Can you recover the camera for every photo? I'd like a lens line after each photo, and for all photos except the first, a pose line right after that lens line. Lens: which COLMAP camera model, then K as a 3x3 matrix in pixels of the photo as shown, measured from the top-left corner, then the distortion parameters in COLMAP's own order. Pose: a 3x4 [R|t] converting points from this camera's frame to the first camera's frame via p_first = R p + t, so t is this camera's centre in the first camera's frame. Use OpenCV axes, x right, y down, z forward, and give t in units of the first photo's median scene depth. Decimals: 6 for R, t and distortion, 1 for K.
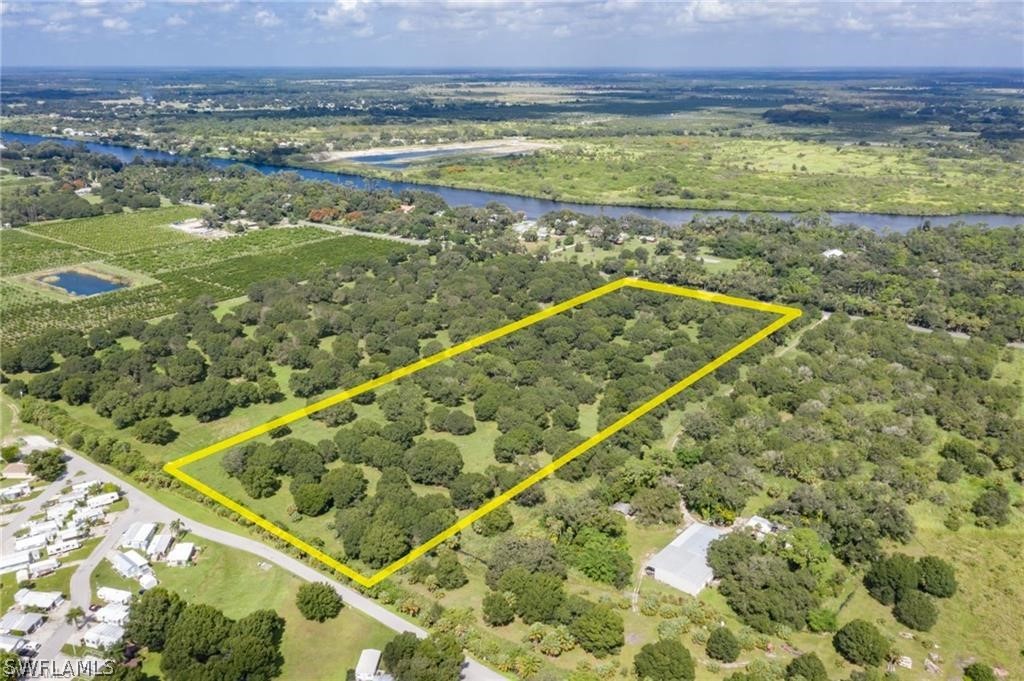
lens RADIAL K [[814.5, 0, 512.0], [0, 814.5, 340.5], [0, 0, 1]] dist [0.013603, 0.003515]
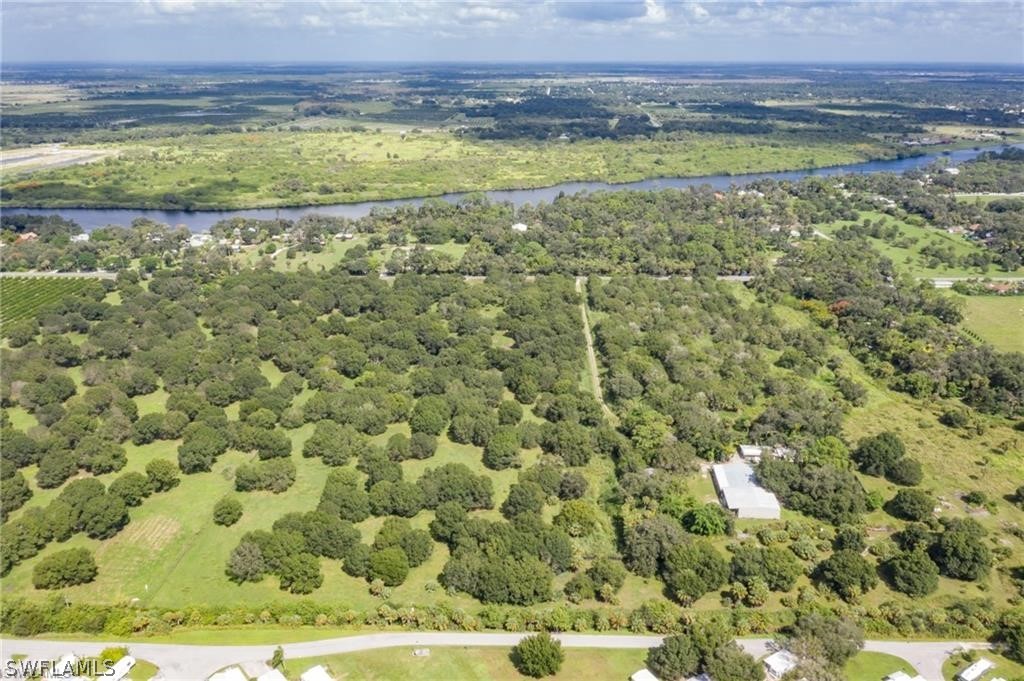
lens RADIAL K [[821.7, 0, 512.0], [0, 821.7, 340.5], [0, 0, 1]] dist [-0.006776, 0.000071]
pose [[0.806796, -0.193001, 0.558418, -0.197898], [0.190792, 0.979612, 0.062920, -0.022106], [-0.559177, 0.055778, 0.827170, 0.073884]]
